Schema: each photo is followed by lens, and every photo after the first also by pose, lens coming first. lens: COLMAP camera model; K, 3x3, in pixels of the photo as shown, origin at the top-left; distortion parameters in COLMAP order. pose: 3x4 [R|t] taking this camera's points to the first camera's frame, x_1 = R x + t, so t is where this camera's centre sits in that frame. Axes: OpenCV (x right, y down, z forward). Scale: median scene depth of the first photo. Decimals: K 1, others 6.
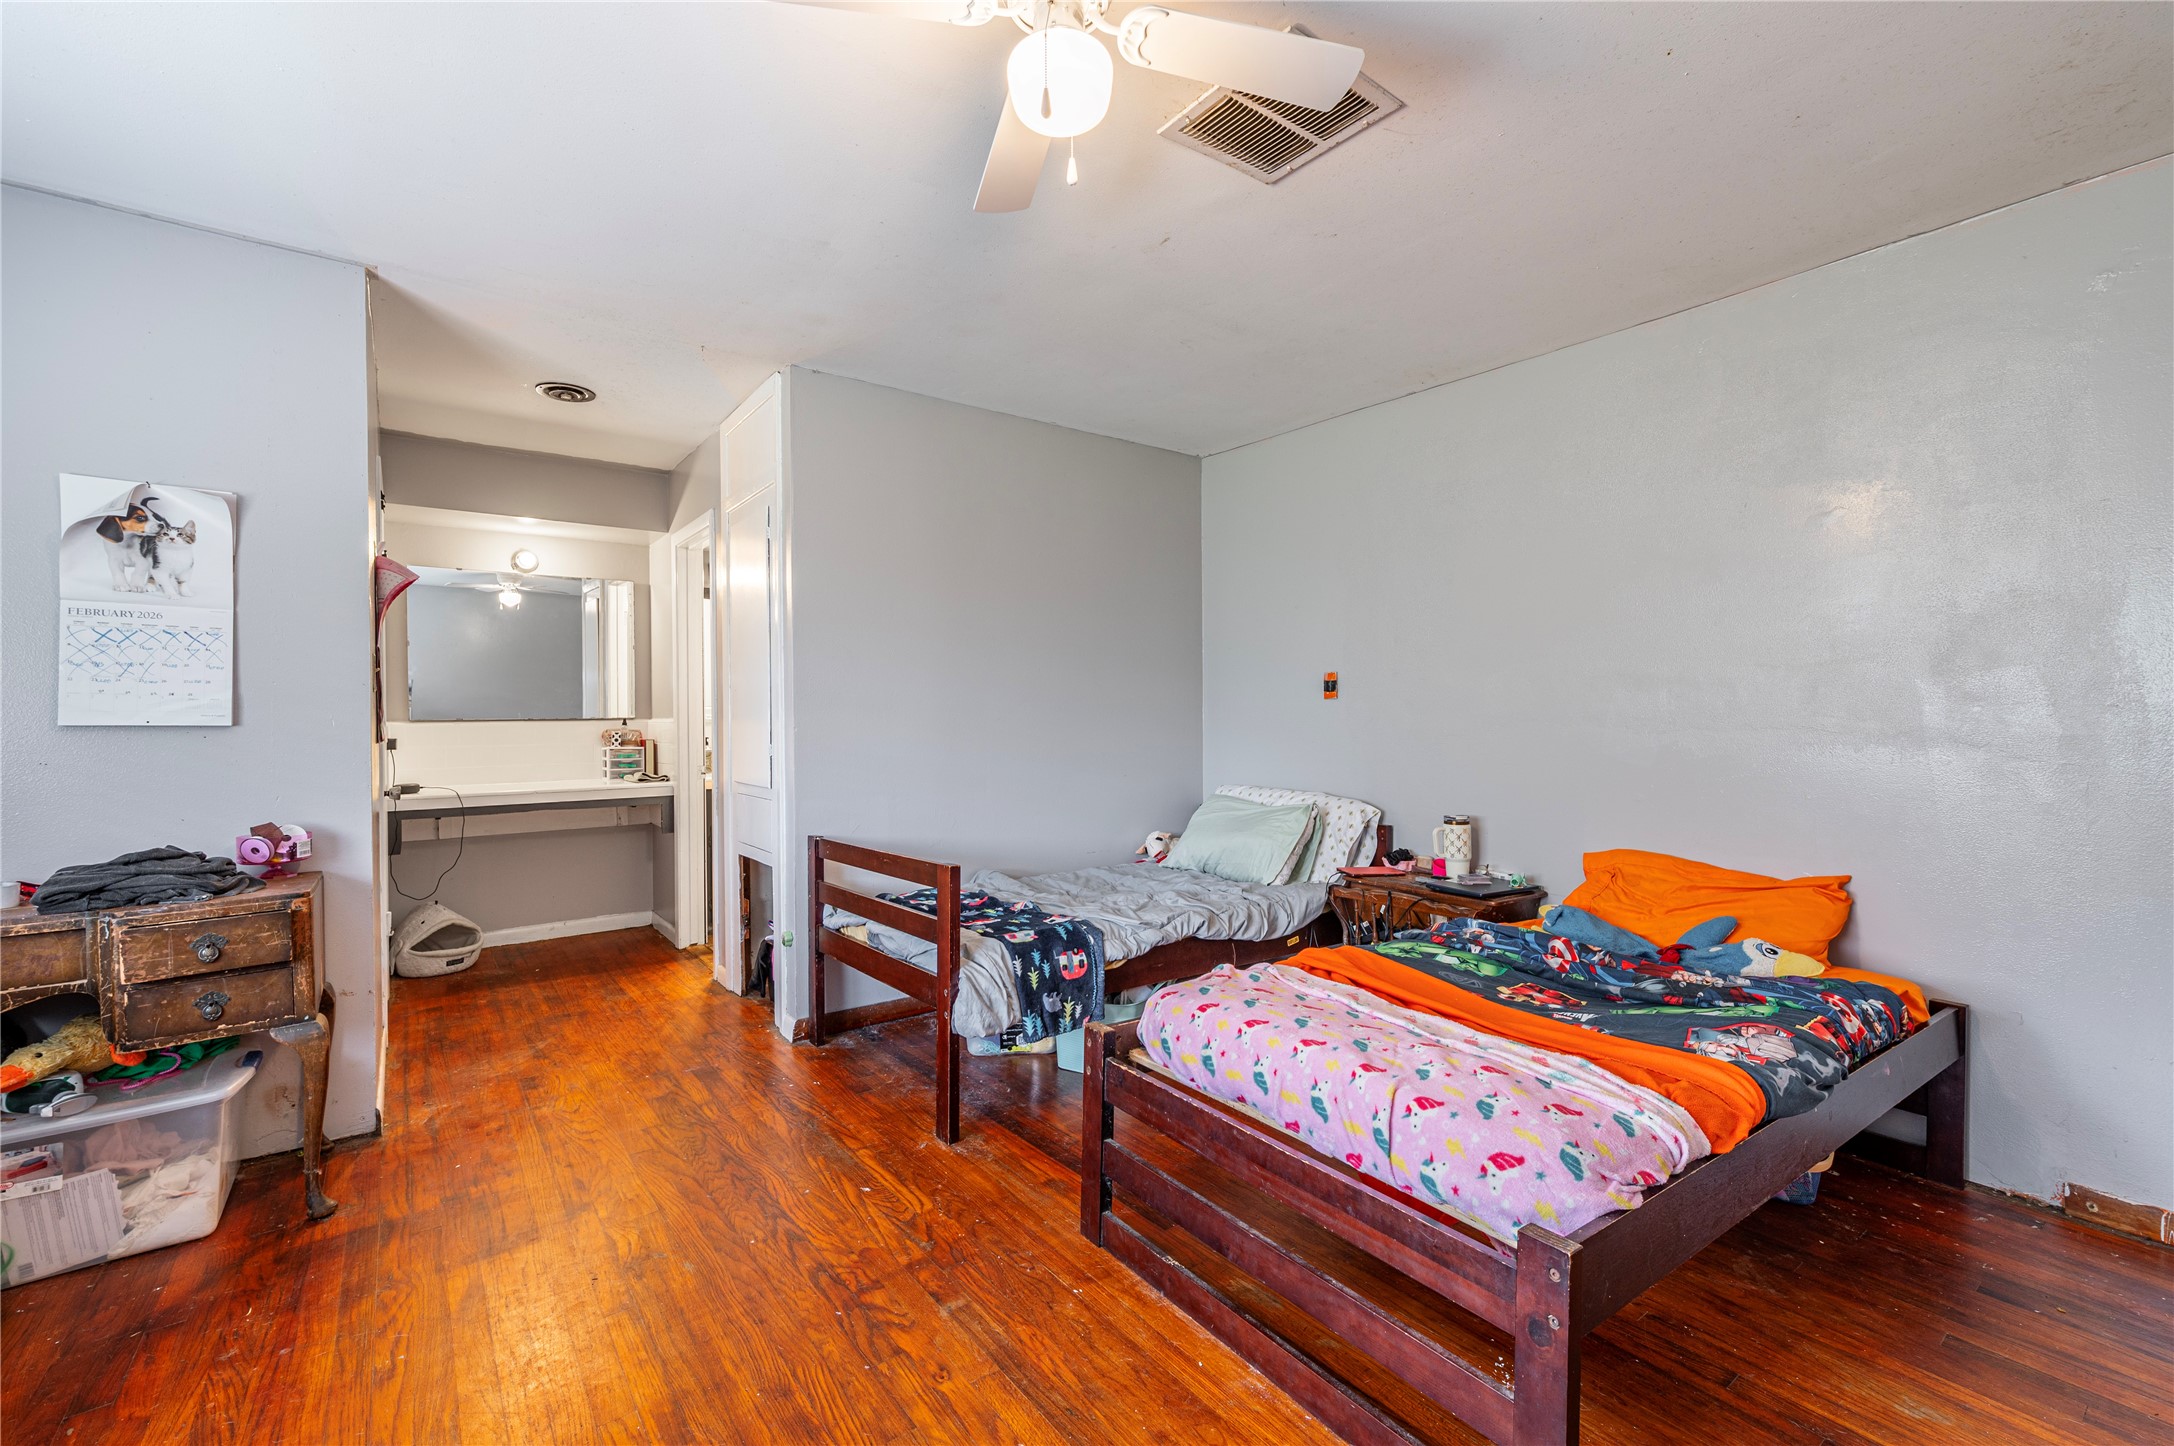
lens RADIAL K [[899.5, 0, 1077.6], [0, 899.5, 723.8], [0, 0, 1]] dist [-0.001029, 0.001679]
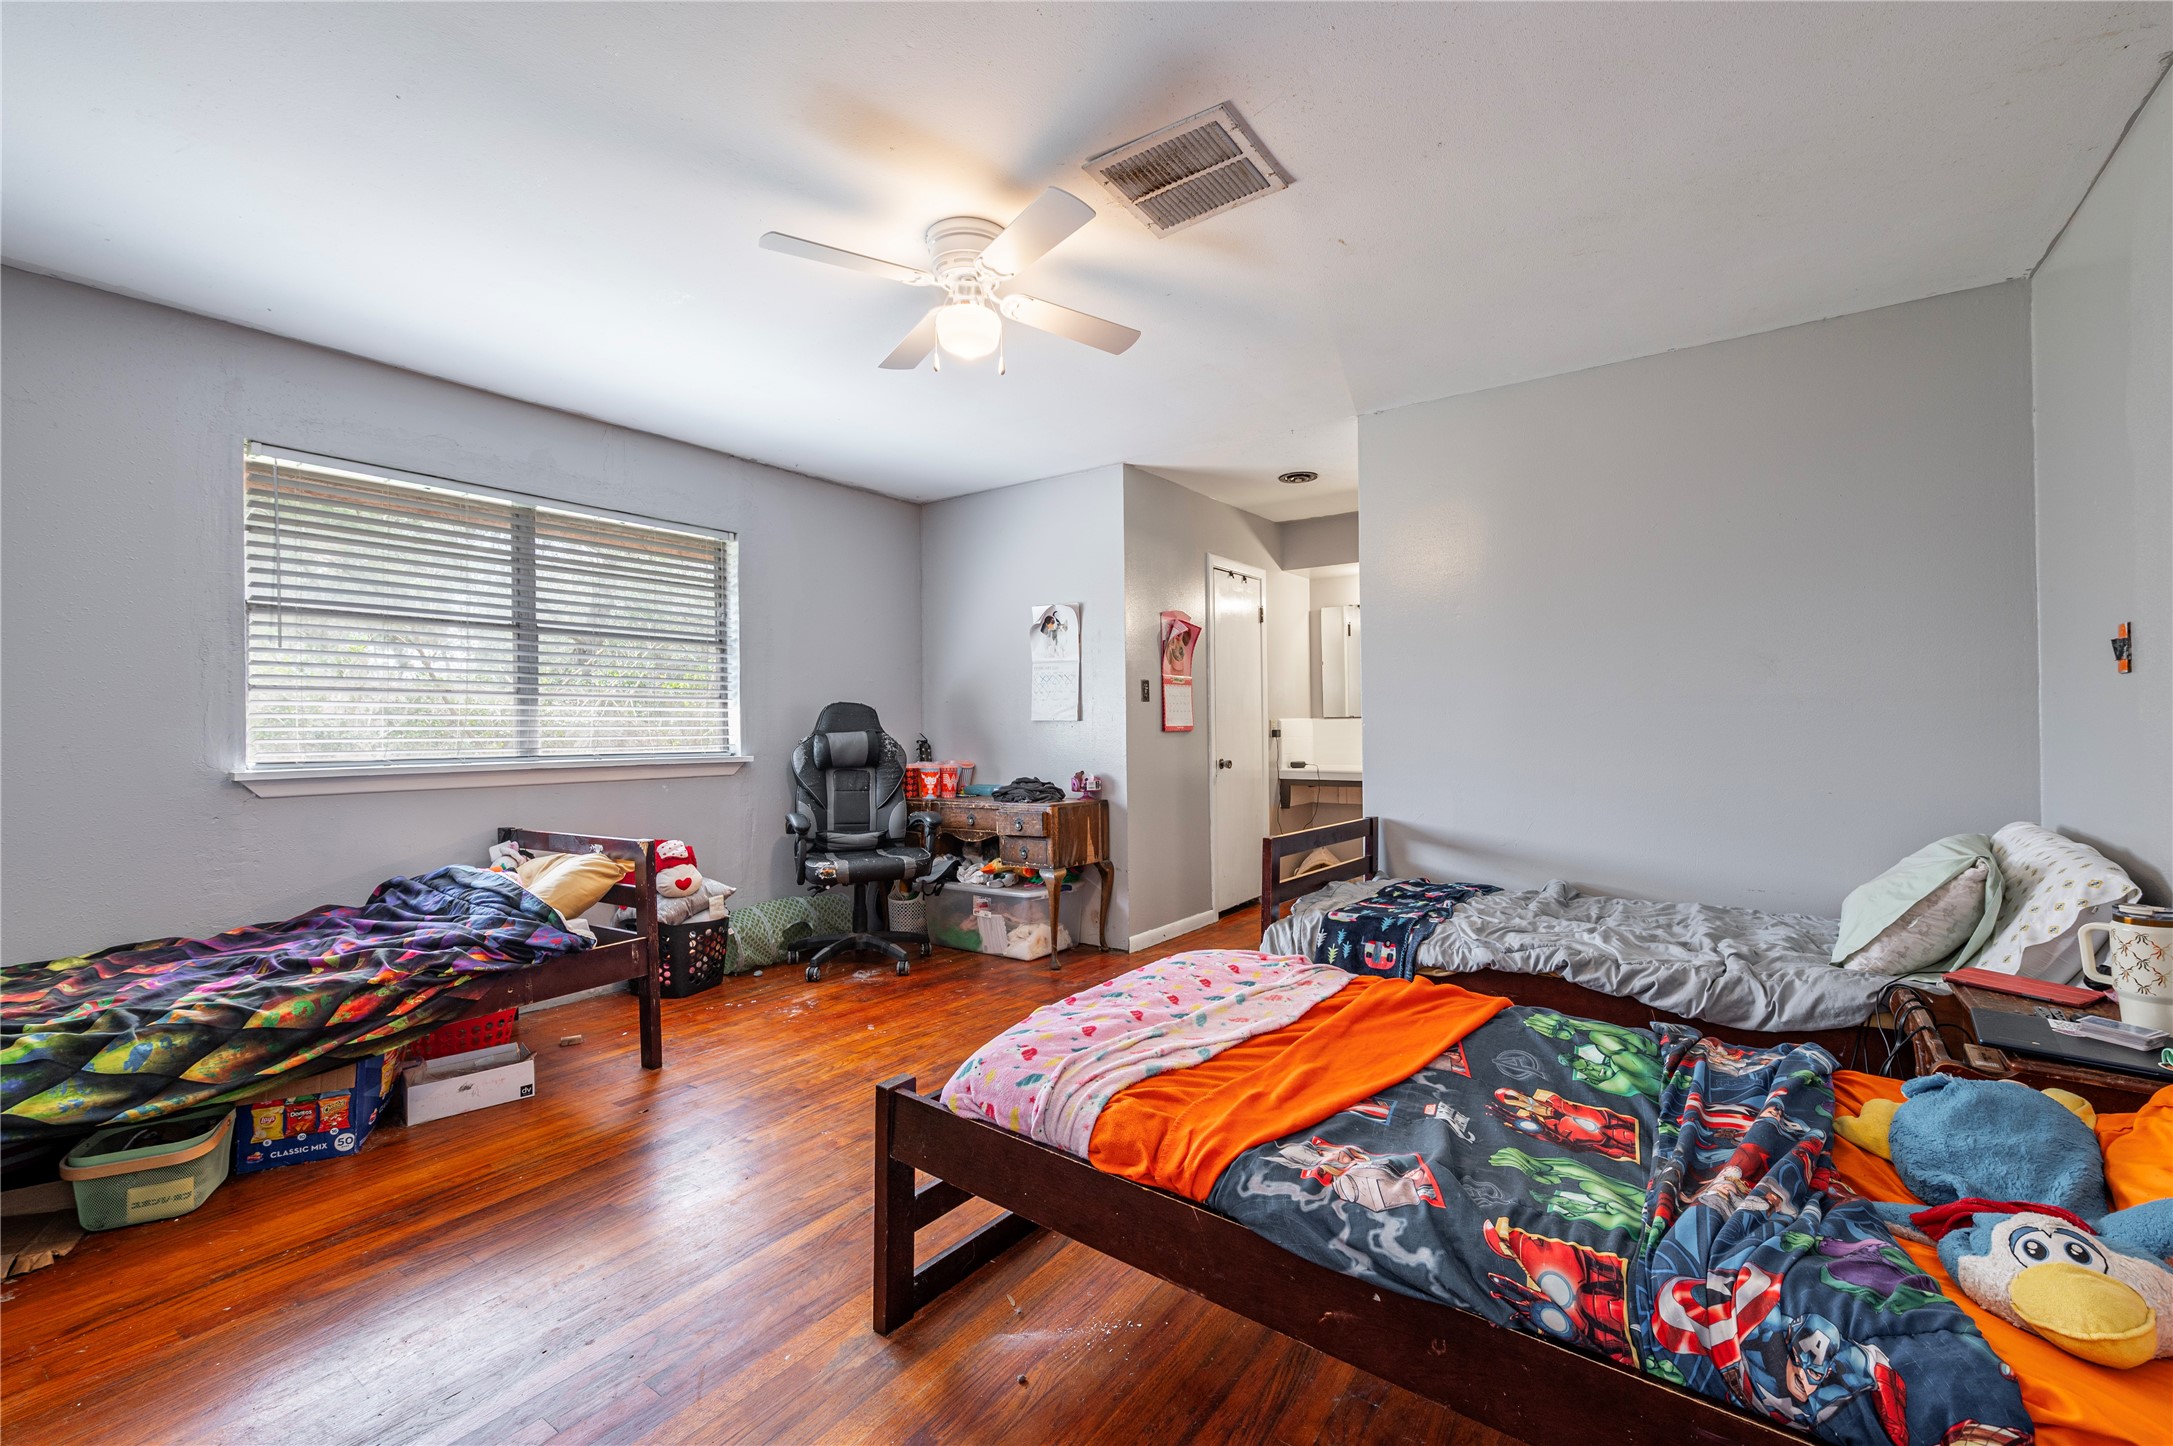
lens RADIAL K [[899.1, 0, 1090.9], [0, 899.1, 718.5], [0, 0, 1]] dist [-0.001029, 0.001679]
pose [[0.325955, -0.001087, -0.945385, 0.871508], [0.000129, 0.999999, -0.001105, 0.000532], [0.945385, 0.000239, 0.325955, 0.367593]]
